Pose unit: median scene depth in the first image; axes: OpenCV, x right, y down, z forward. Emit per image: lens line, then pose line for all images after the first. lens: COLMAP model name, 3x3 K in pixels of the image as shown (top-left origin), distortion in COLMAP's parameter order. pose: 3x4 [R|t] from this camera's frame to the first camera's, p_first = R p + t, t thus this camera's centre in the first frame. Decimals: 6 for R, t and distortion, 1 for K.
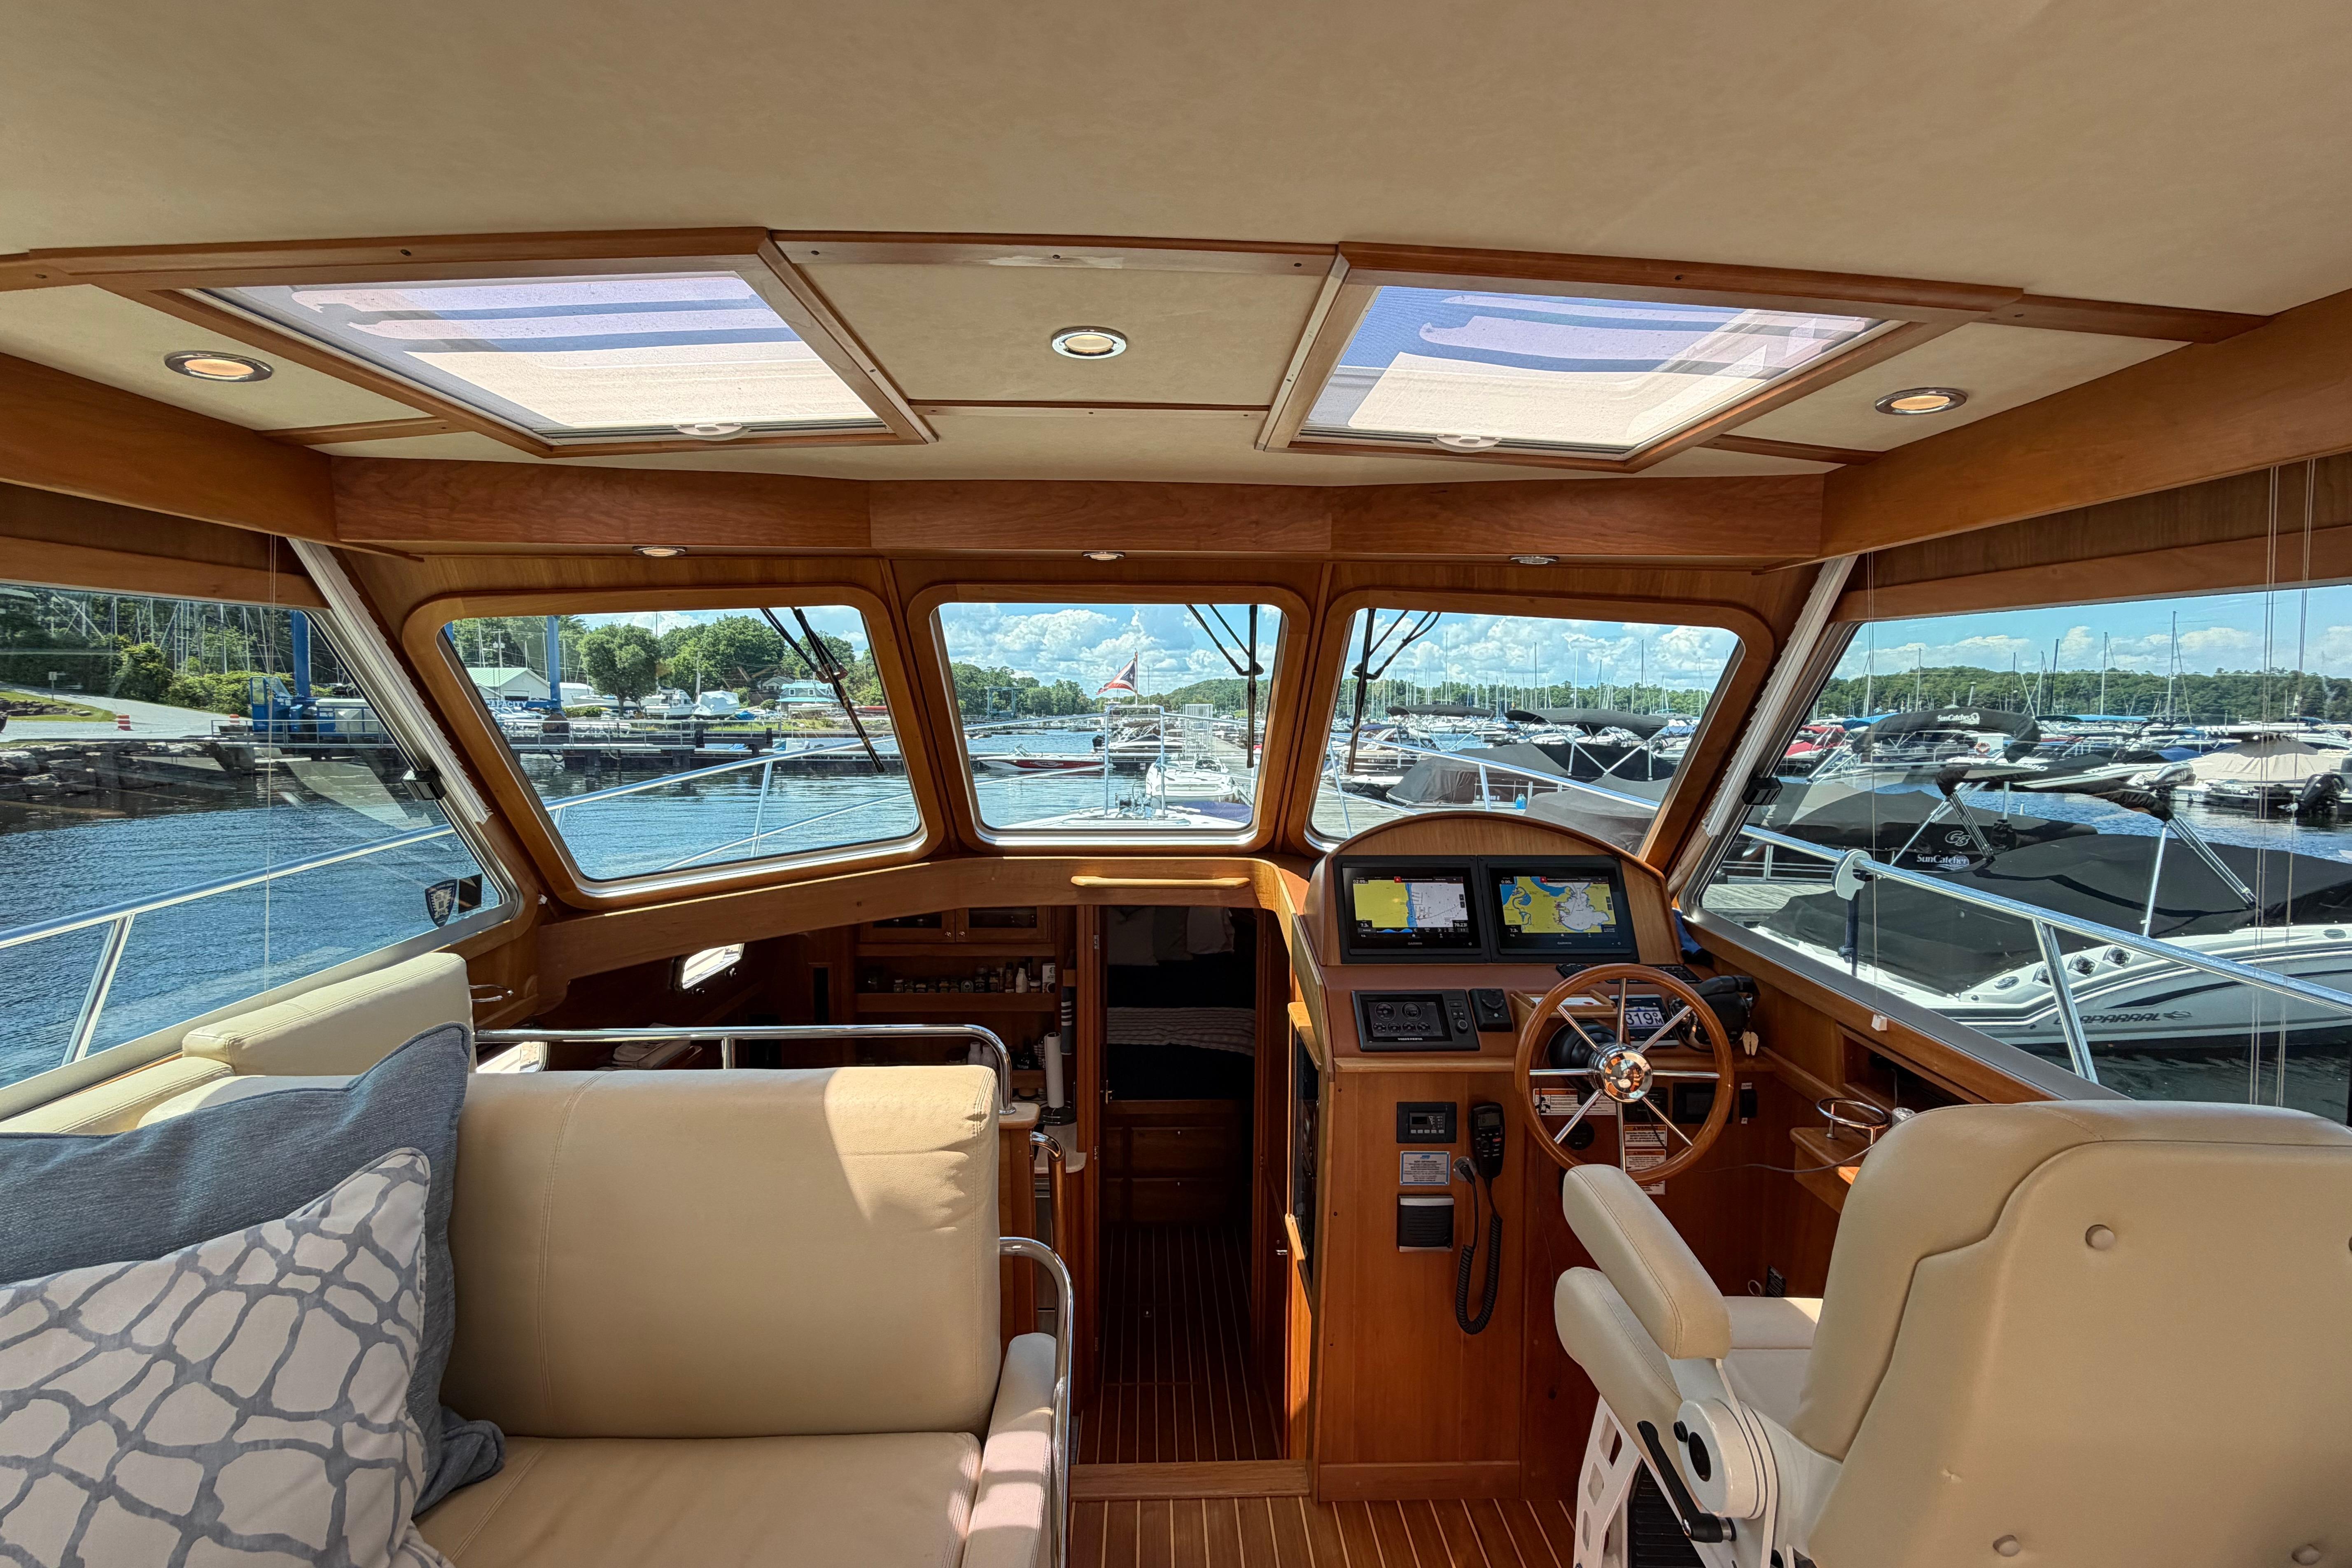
lens RADIAL K [[932.9, 0, 1171.7], [0, 932.9, 792.1], [0, 0, 1]] dist [-0.000406, 0.000500]
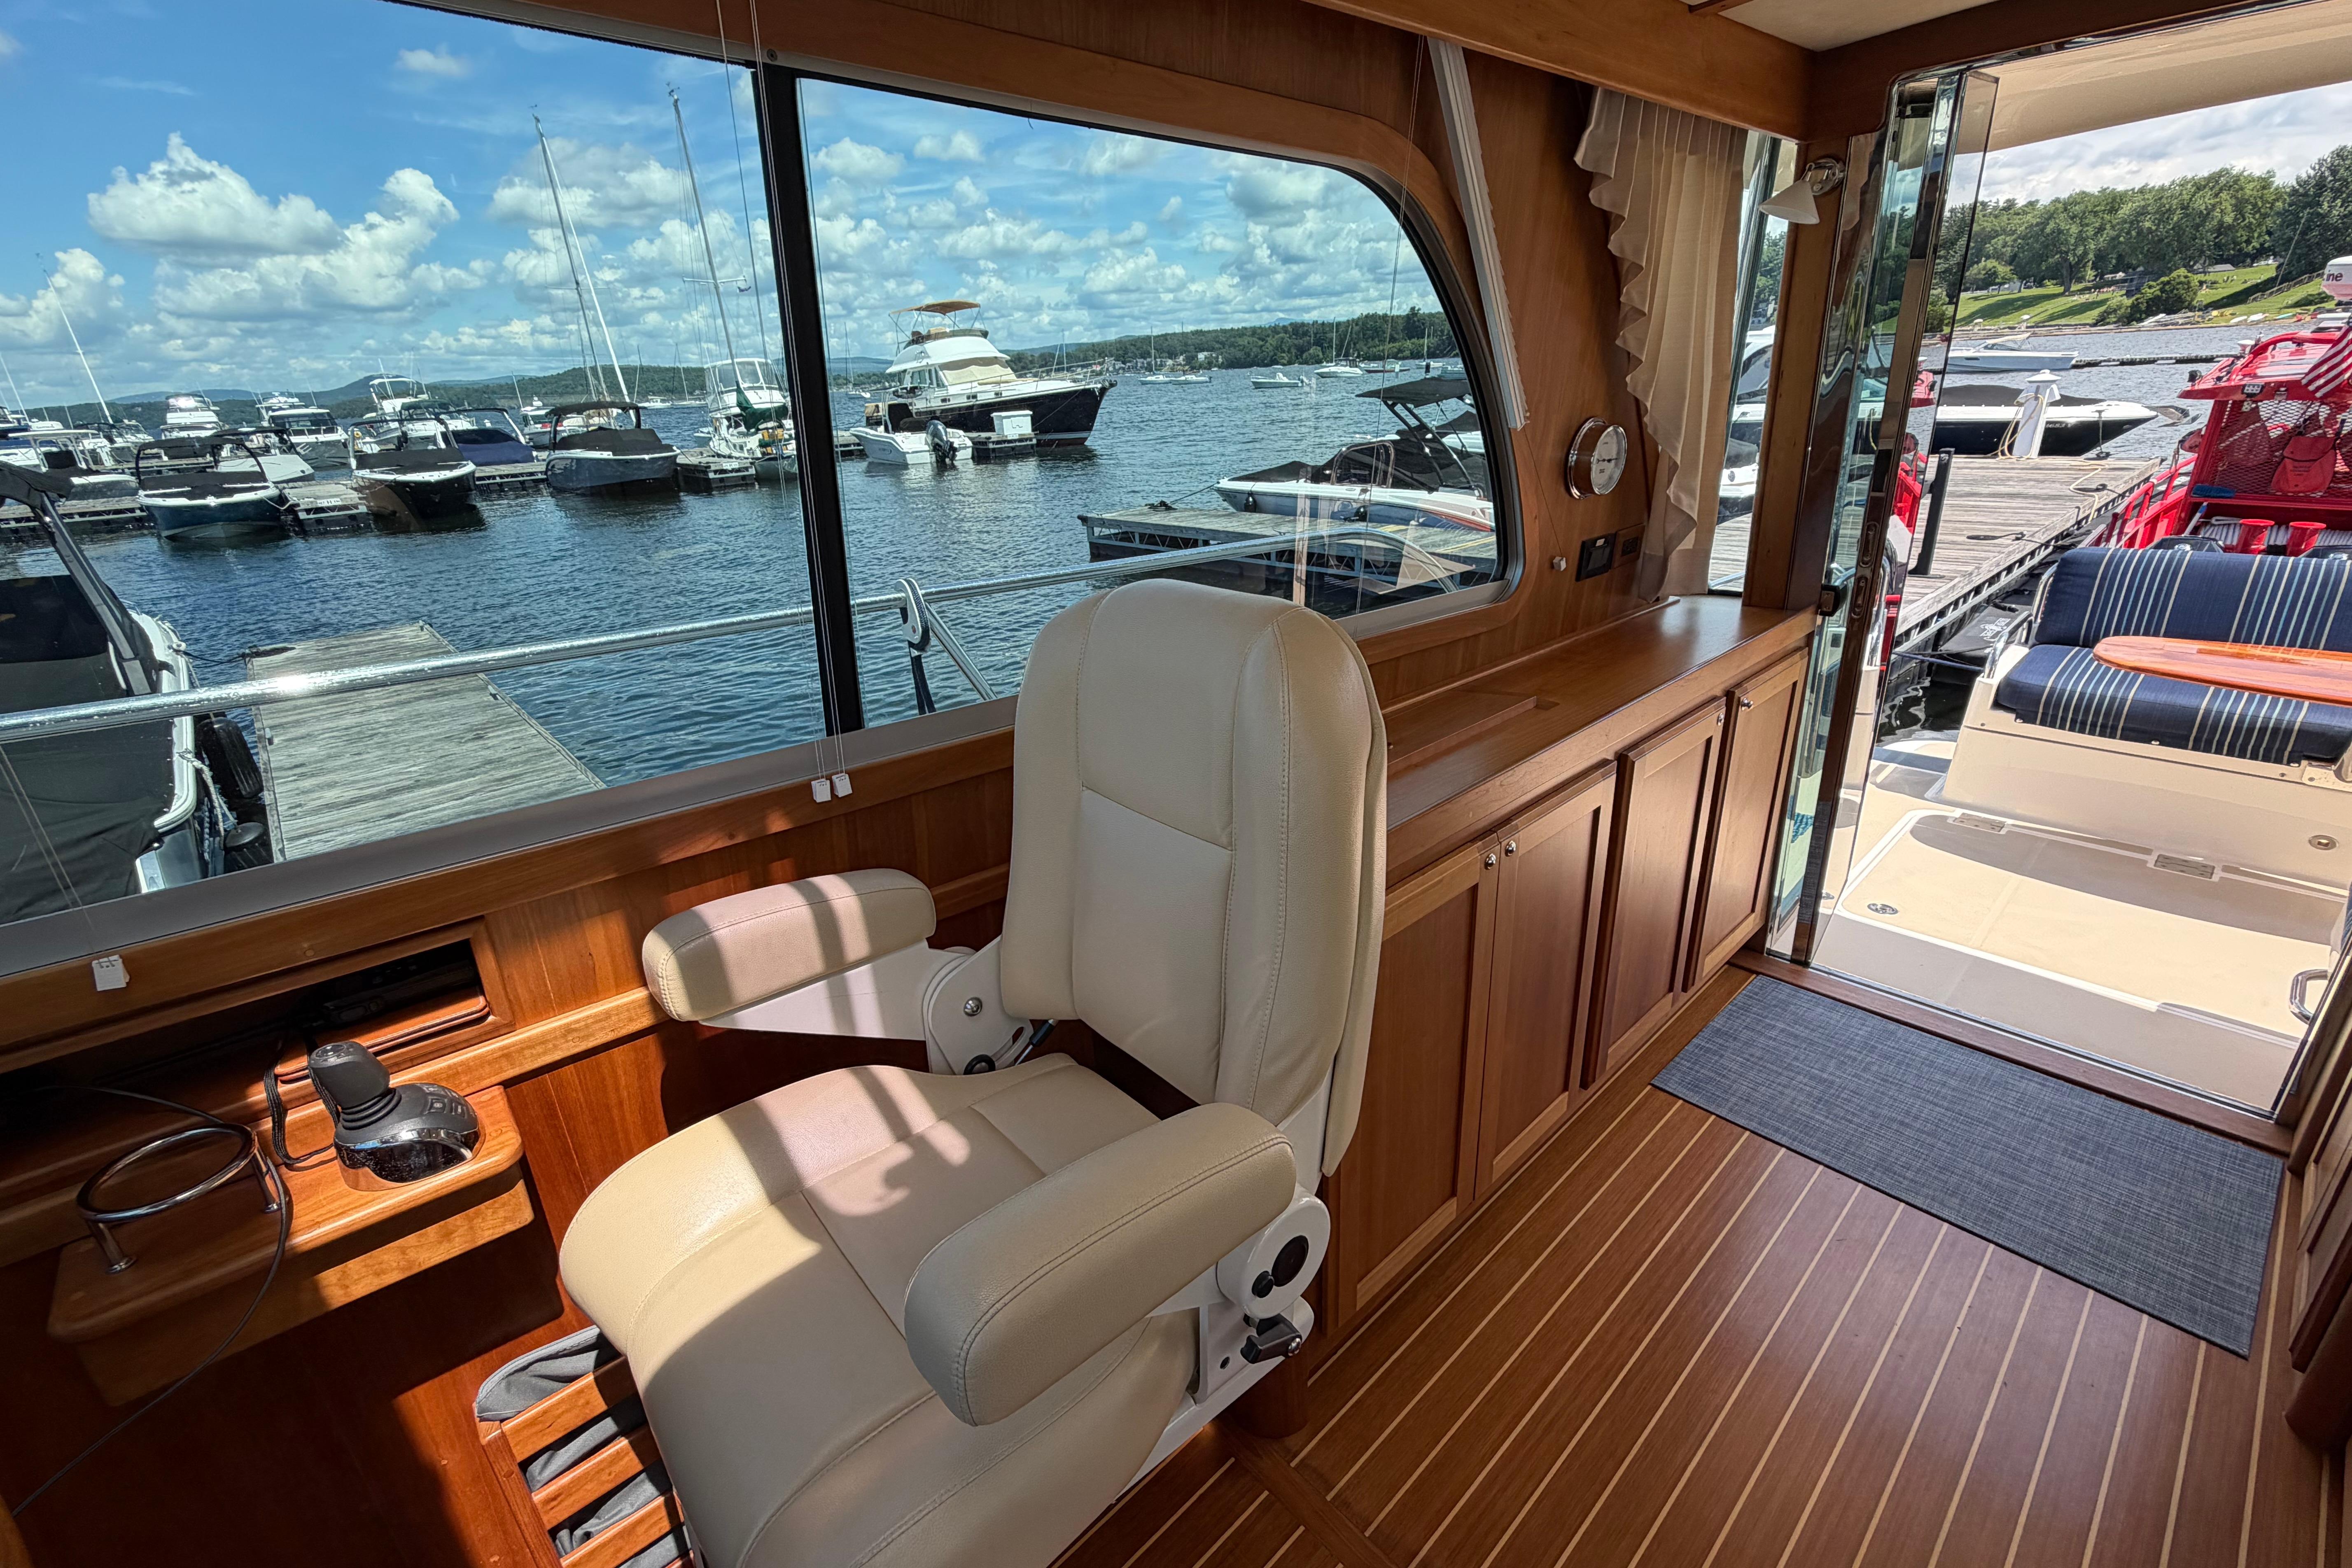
lens RADIAL K [[1021.1, 0, 1176.7], [0, 1021.1, 771.2], [0, 0, 1]] dist [-0.002883, 0.000402]
pose [[-0.662028, -0.244933, 0.708327, 0.055002], [0.108688, 0.903726, 0.414085, 0.007917], [-0.741557, 0.351122, -0.571670, 0.476288]]
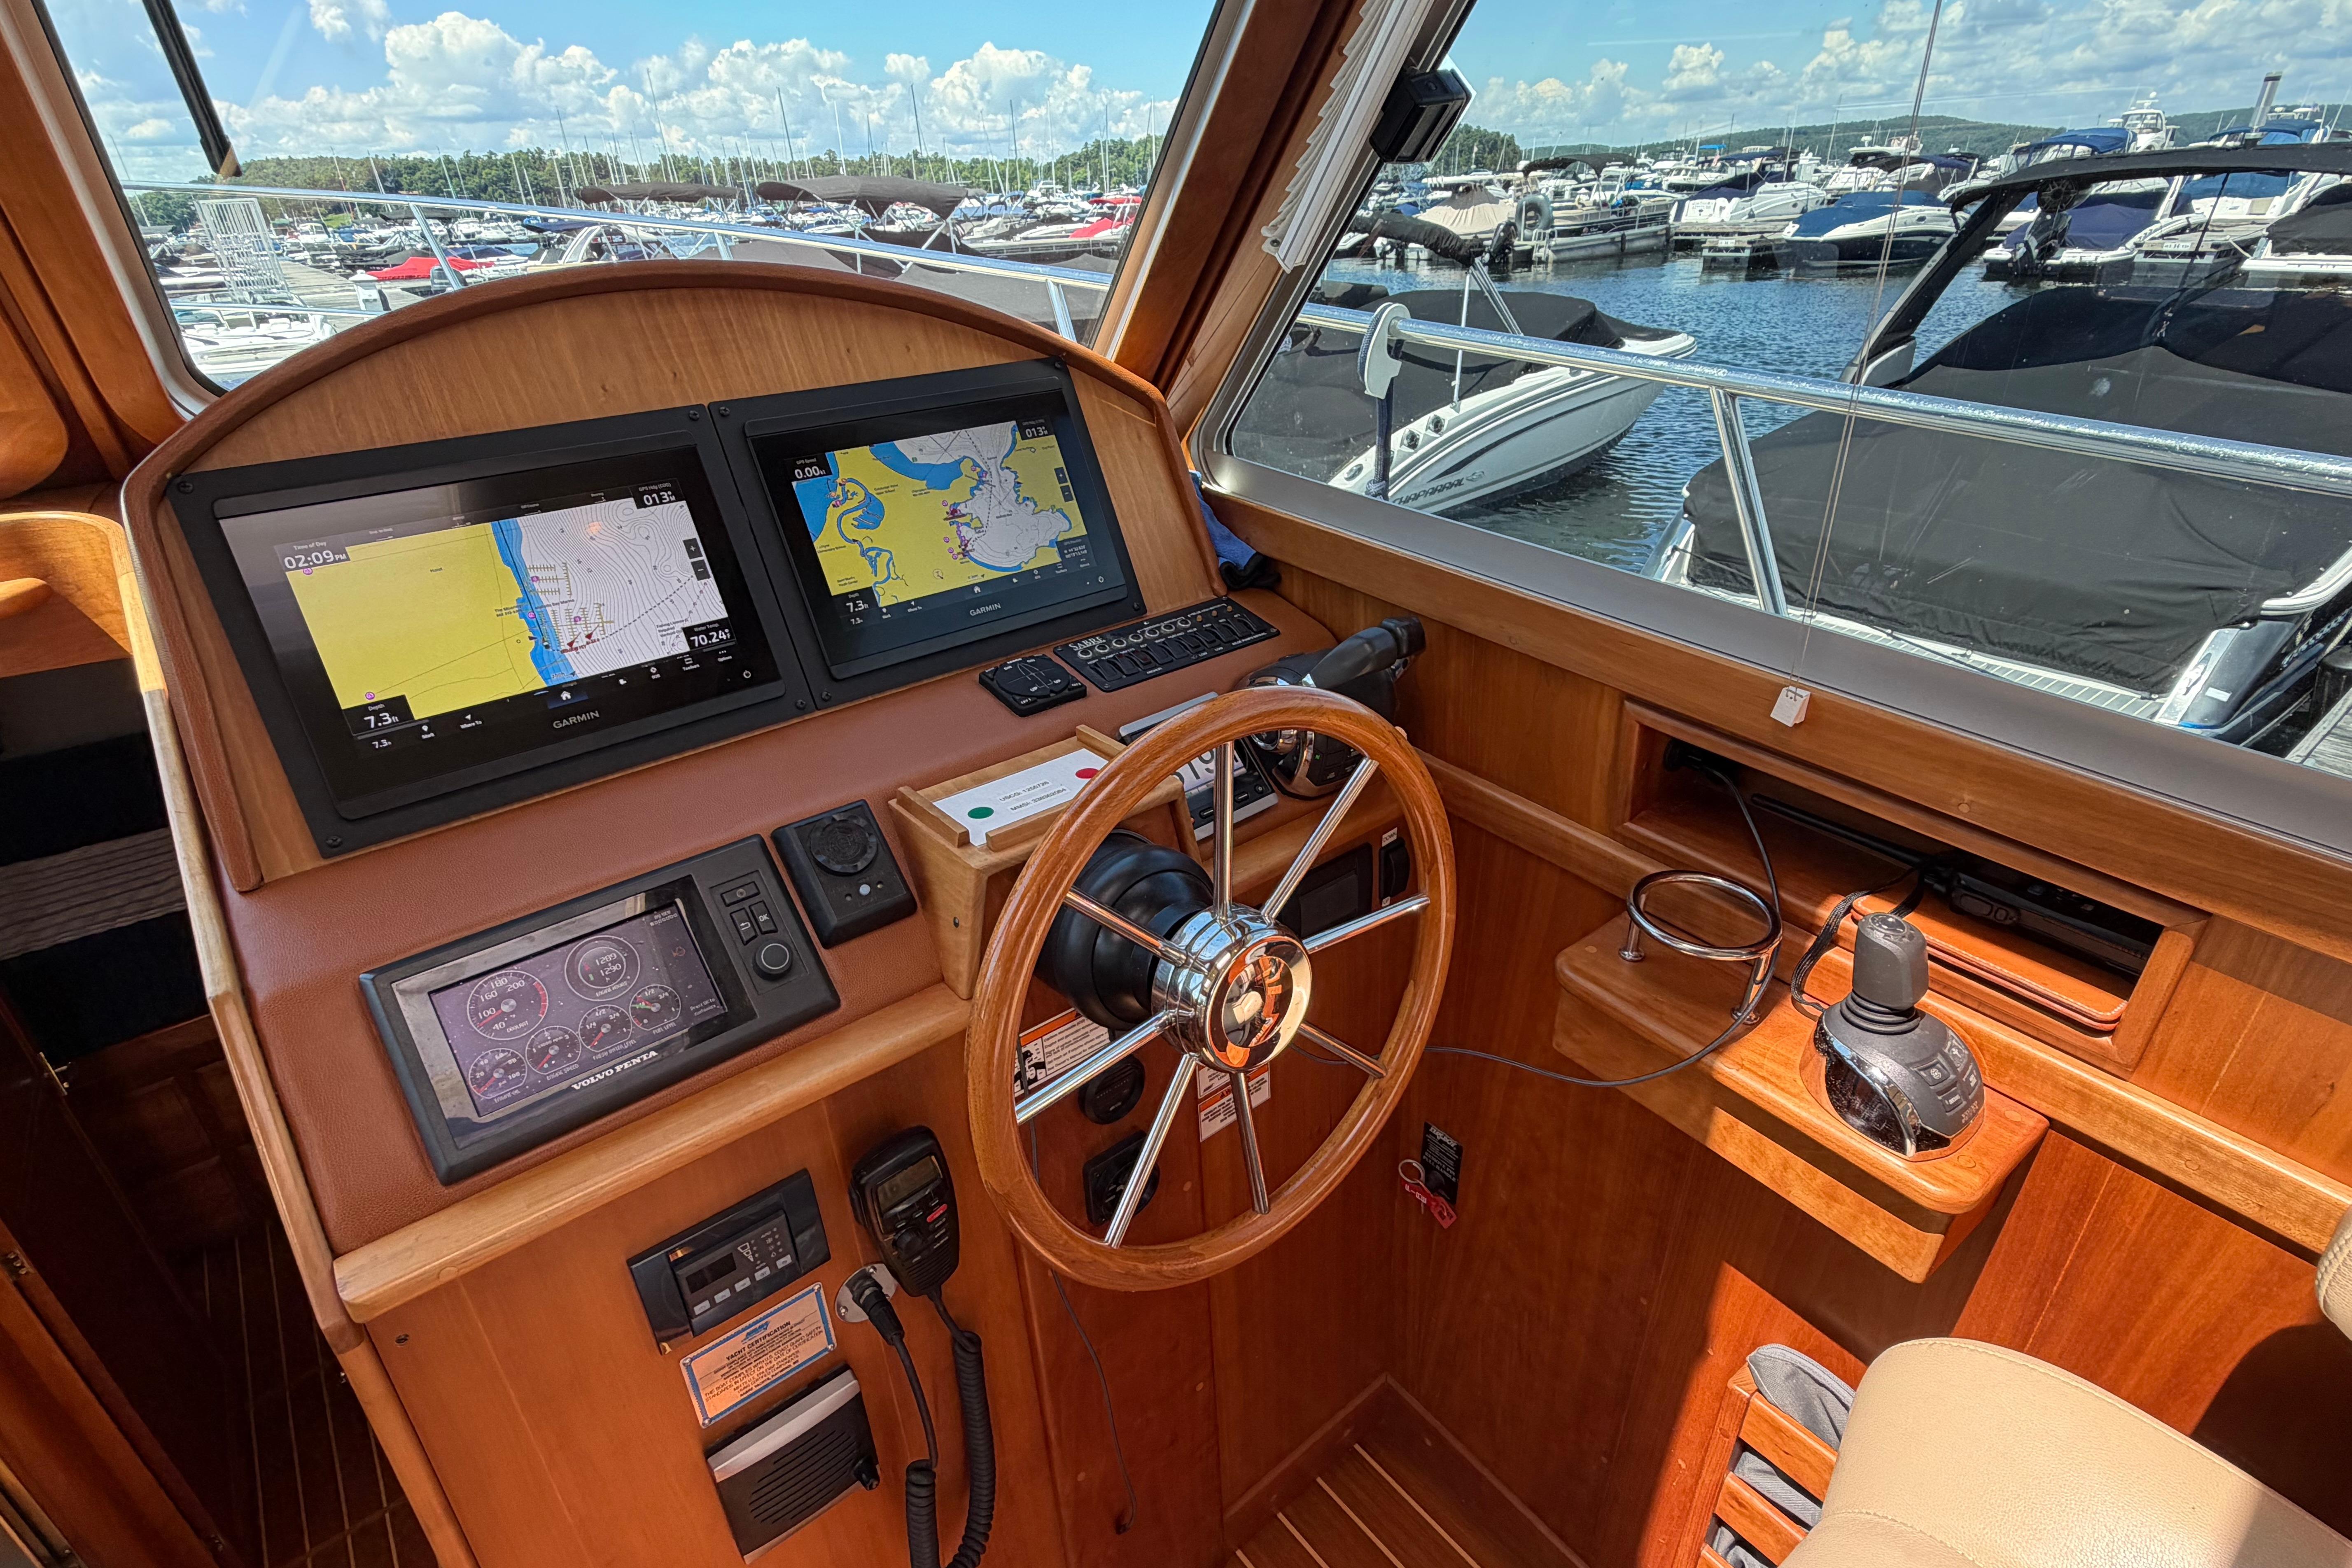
lens RADIAL K [[1141.8, 0, 1162.3], [0, 1141.8, 785.2], [0, 0, 1]] dist [0.001132, 0.000585]
pose [[0.797578, -0.309703, 0.517642, 0.157718], [0.091529, 0.910336, 0.403622, 0.032485], [-0.596231, -0.274541, 0.754411, 0.431678]]
